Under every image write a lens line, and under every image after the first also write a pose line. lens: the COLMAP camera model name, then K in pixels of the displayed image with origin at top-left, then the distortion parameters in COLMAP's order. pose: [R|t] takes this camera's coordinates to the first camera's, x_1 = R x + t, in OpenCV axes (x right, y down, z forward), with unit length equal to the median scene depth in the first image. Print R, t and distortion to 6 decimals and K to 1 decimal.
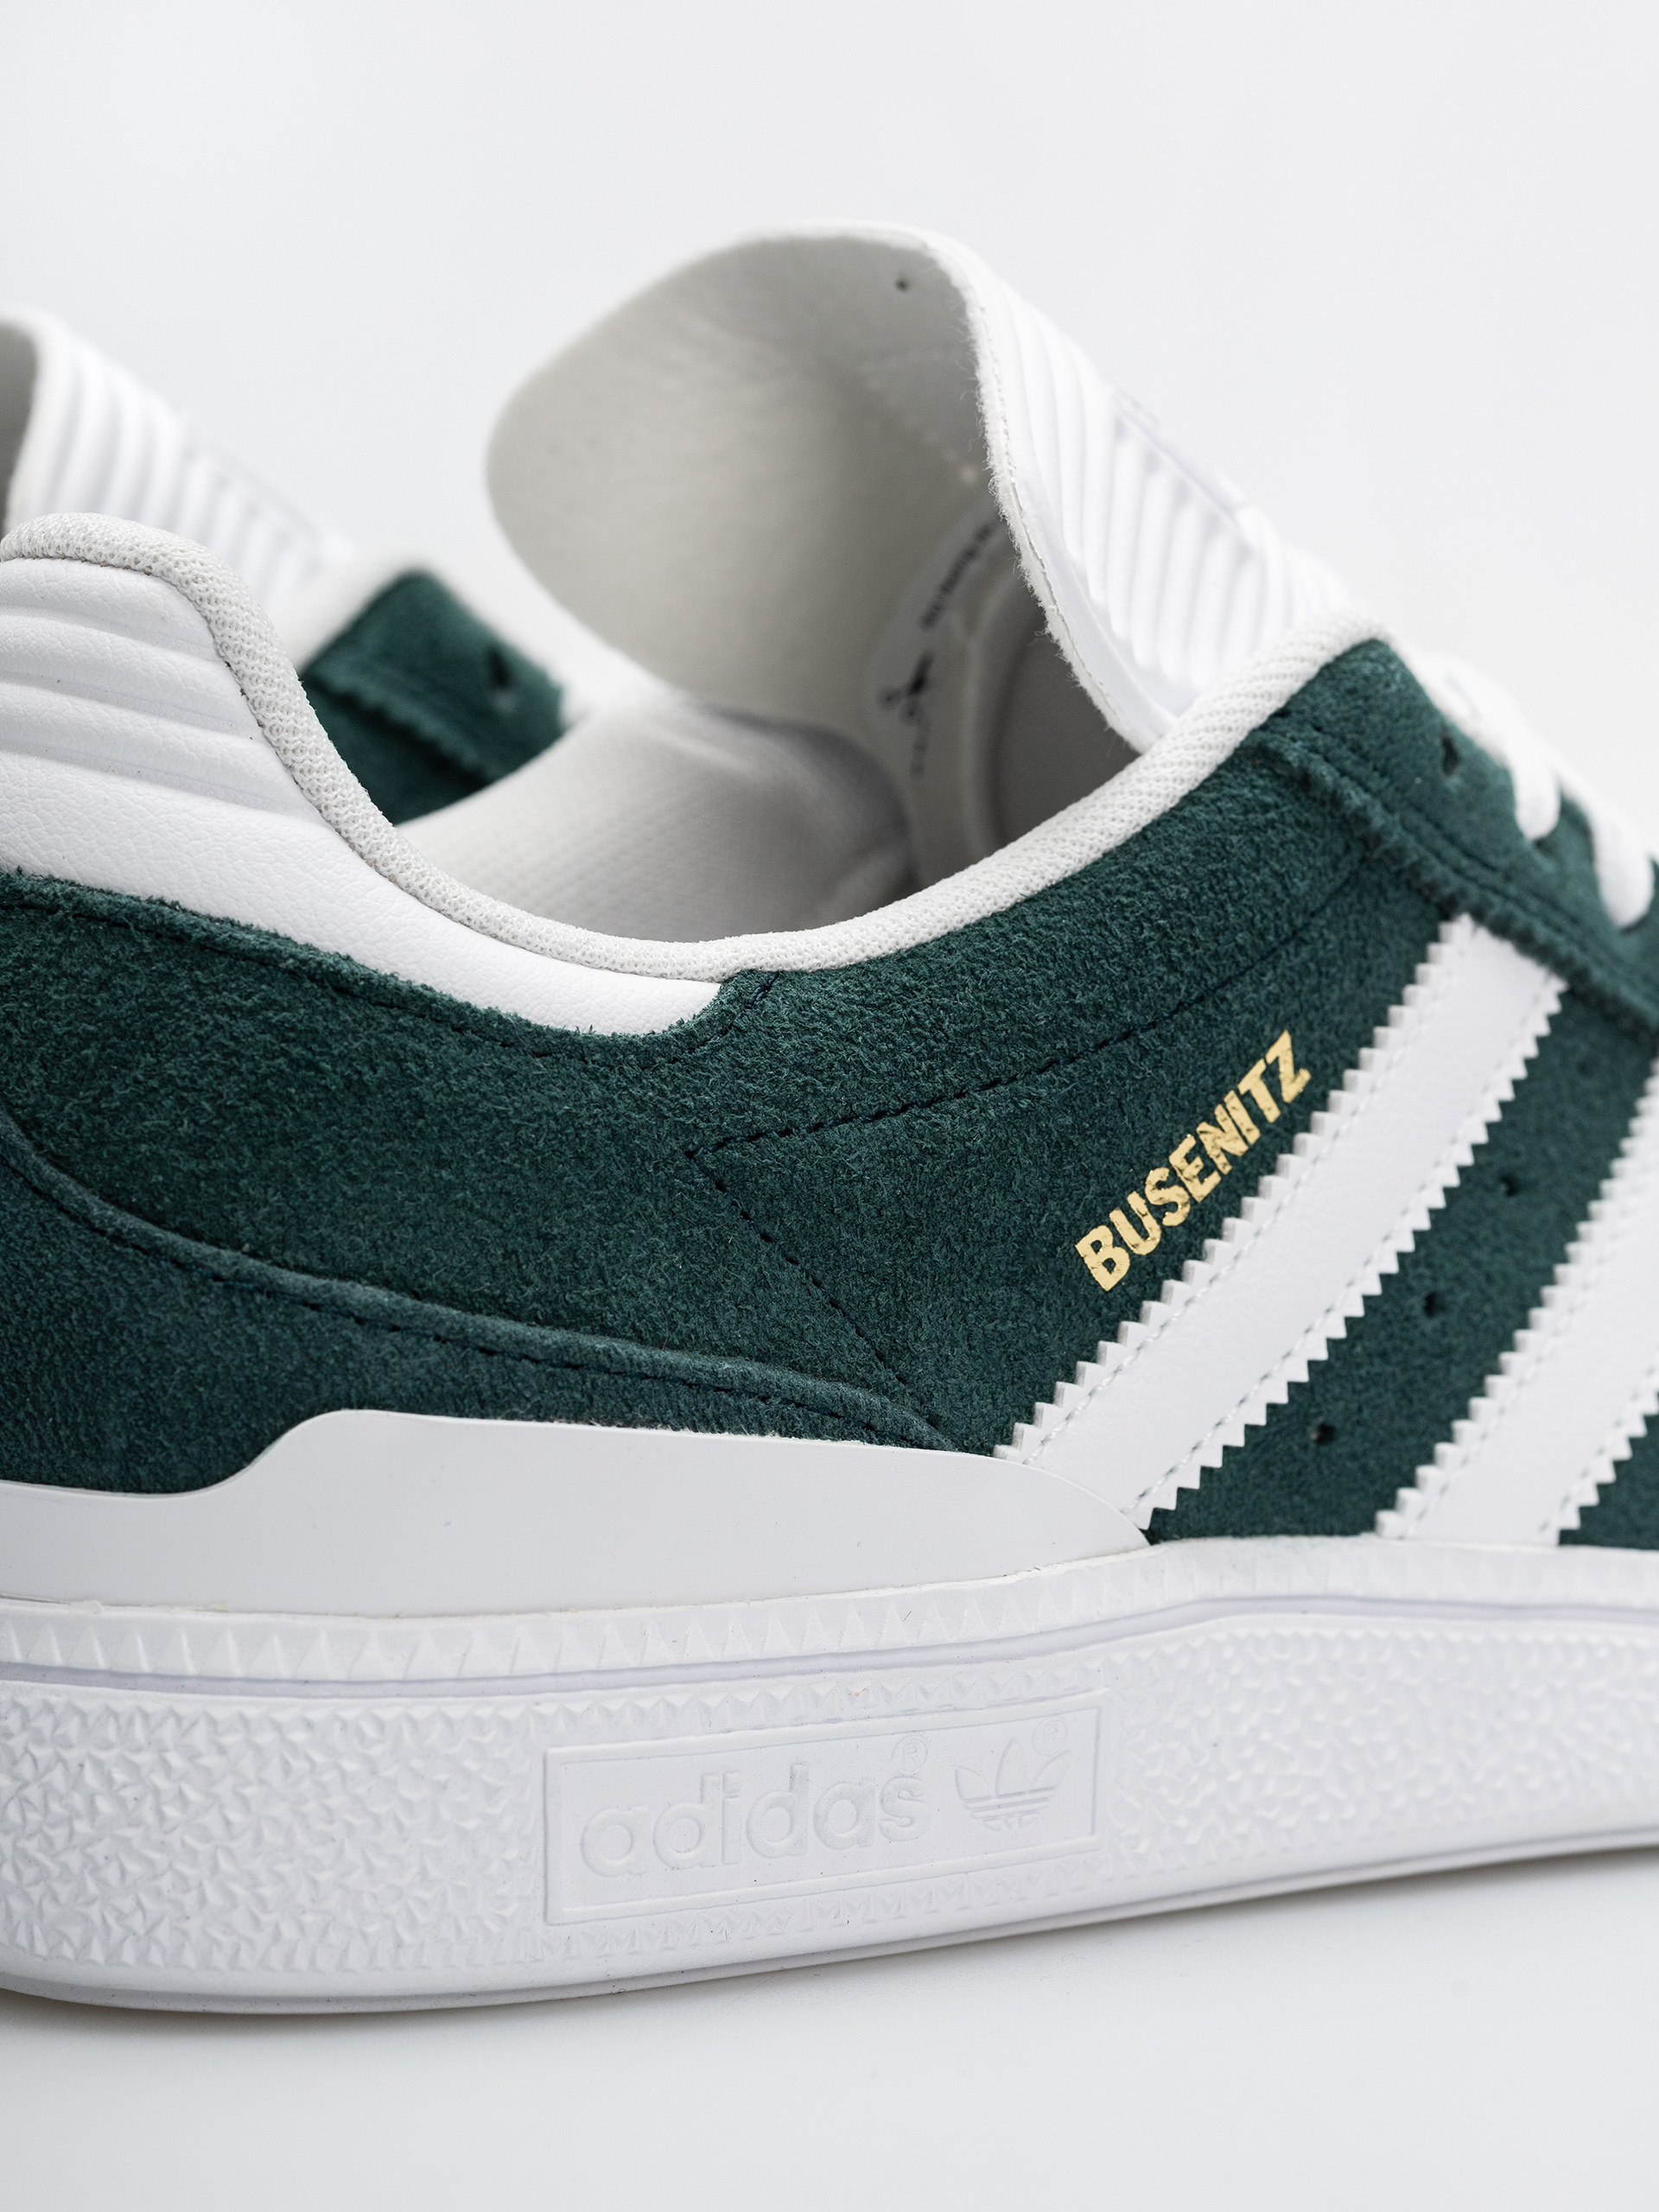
lens RADIAL K [[6688.1, 0, 826.8], [0, 6688.1, 1175.3], [0, 0, 1]] dist [0.166154, 0.180998]
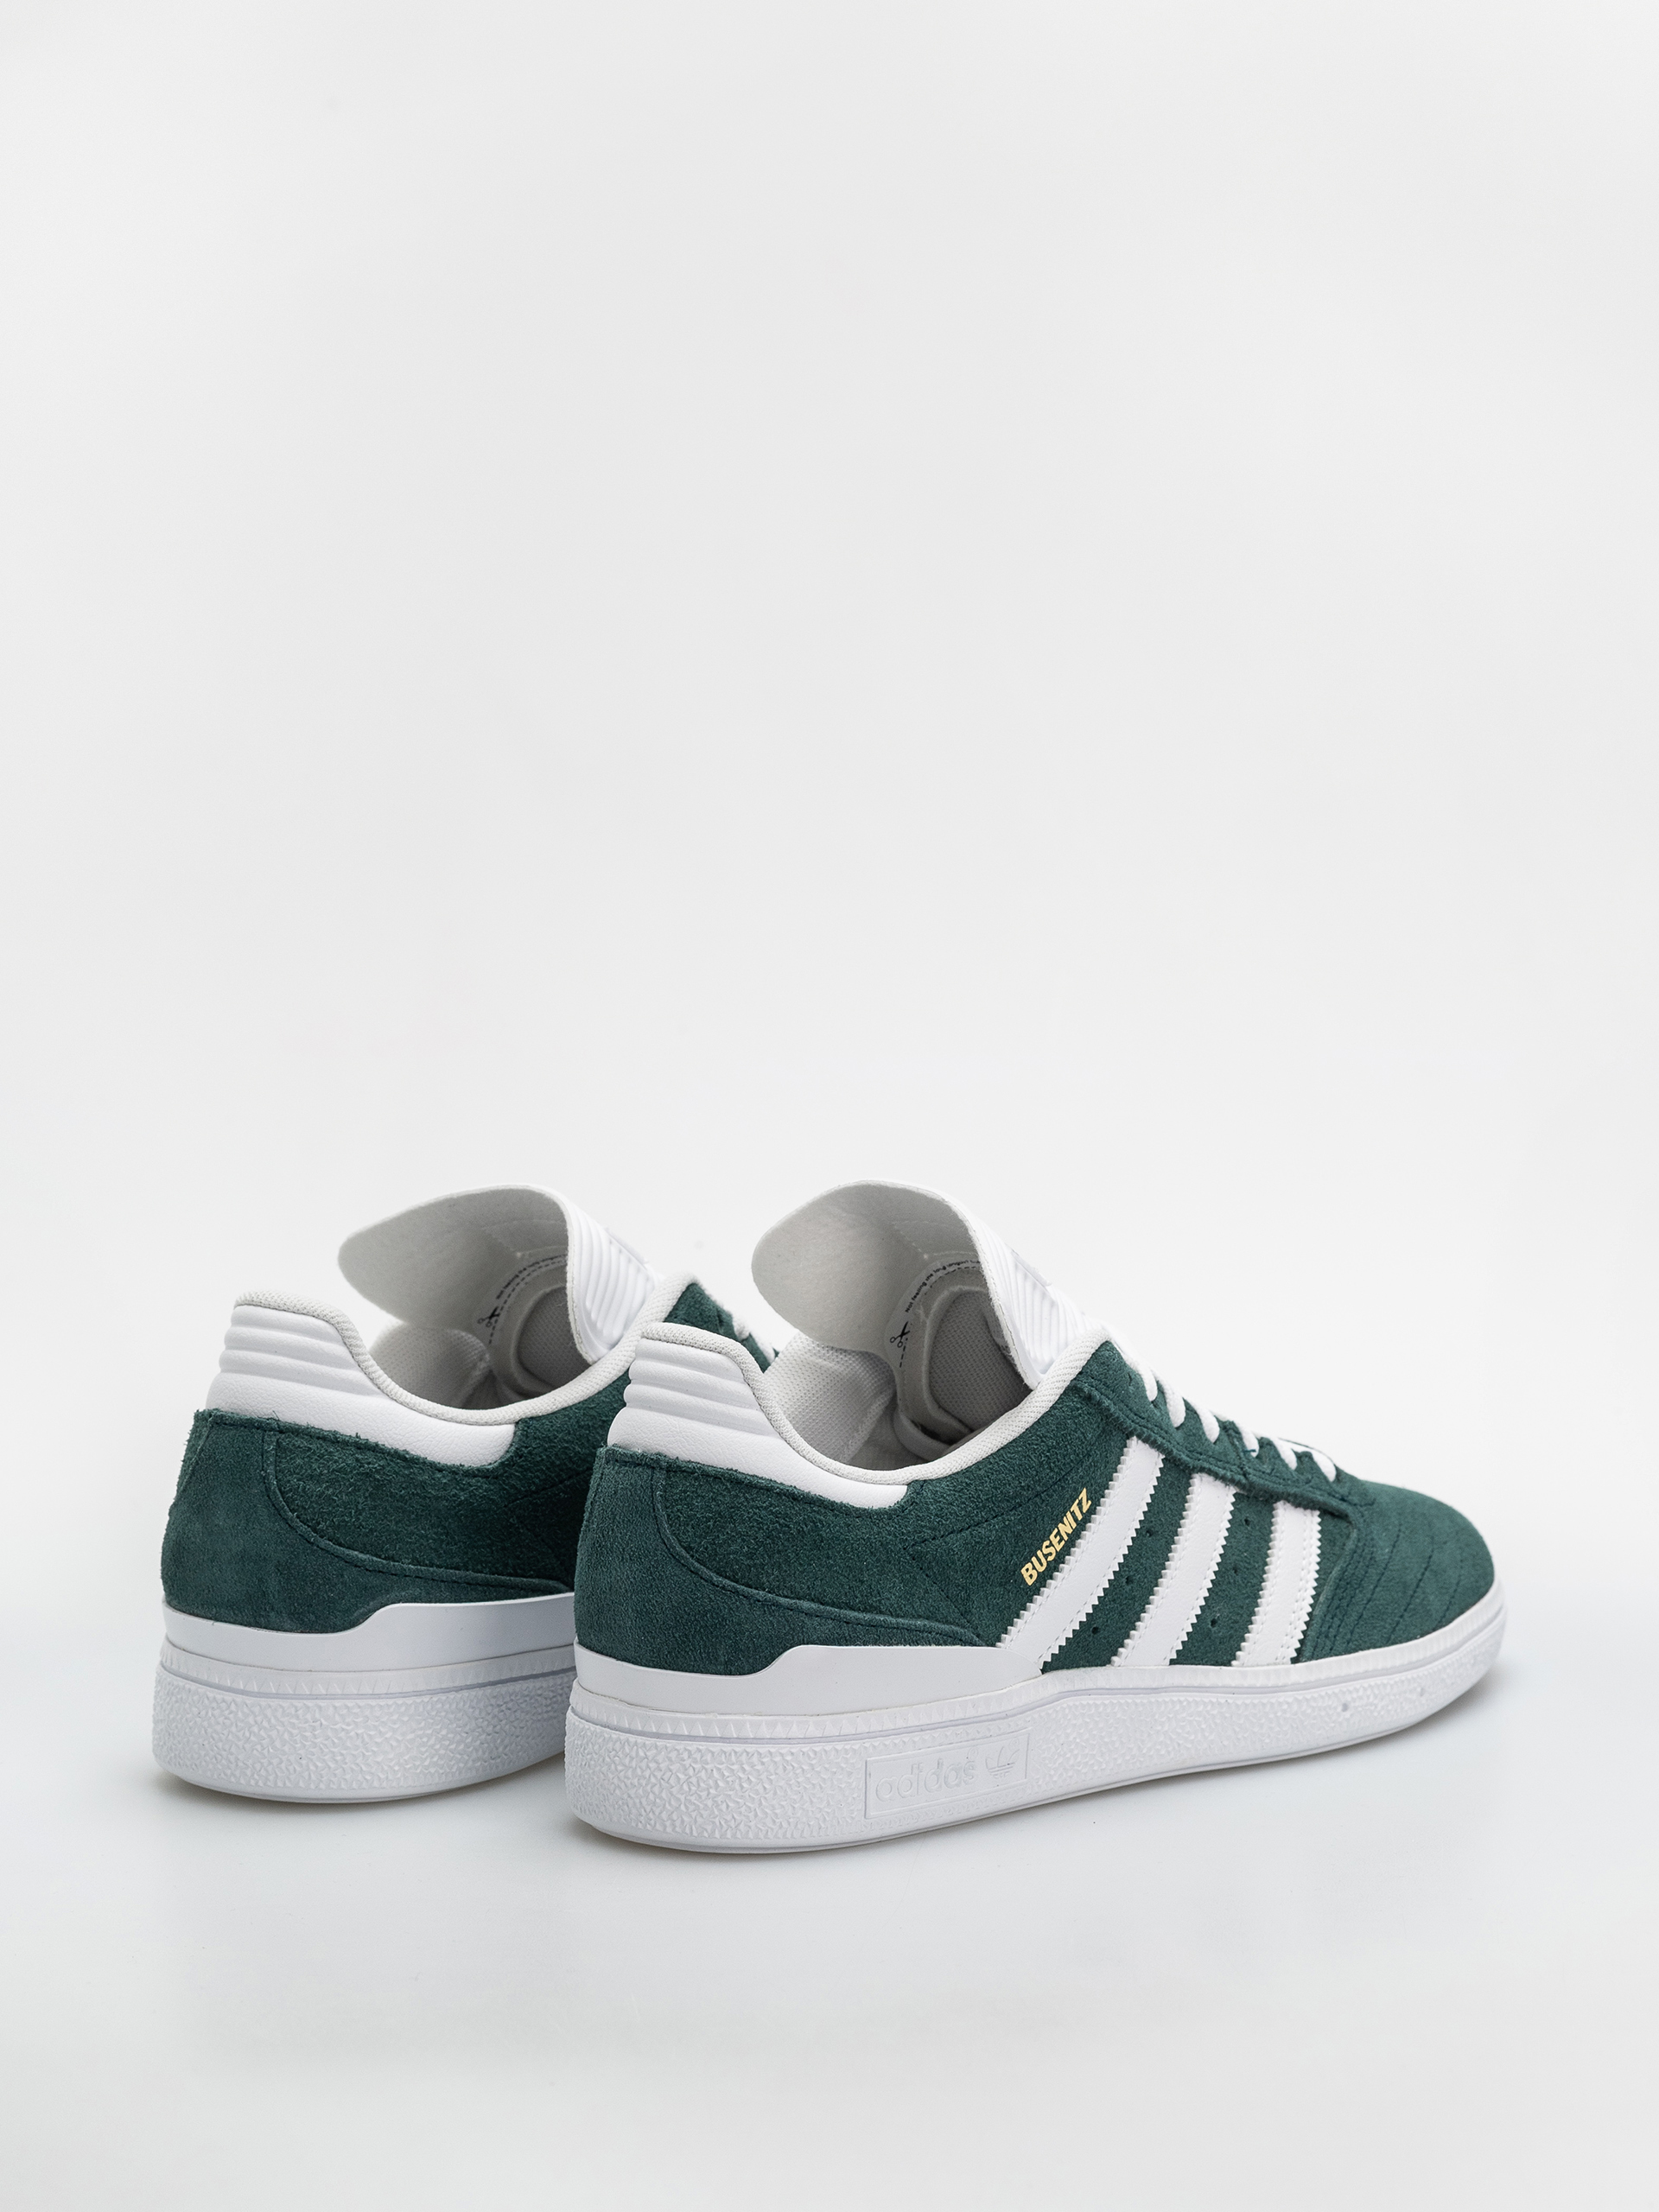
lens RADIAL K [[7699.4, 0, 829.5], [0, 7699.4, 1106.0], [0, 0, 1]] dist [0.252410, 3.906489]
pose [[0.977676, -0.018551, 0.209300, -0.732132], [0.011728, 0.999360, 0.033795, -0.301741], [-0.209793, -0.030586, 0.977267, -2.193320]]
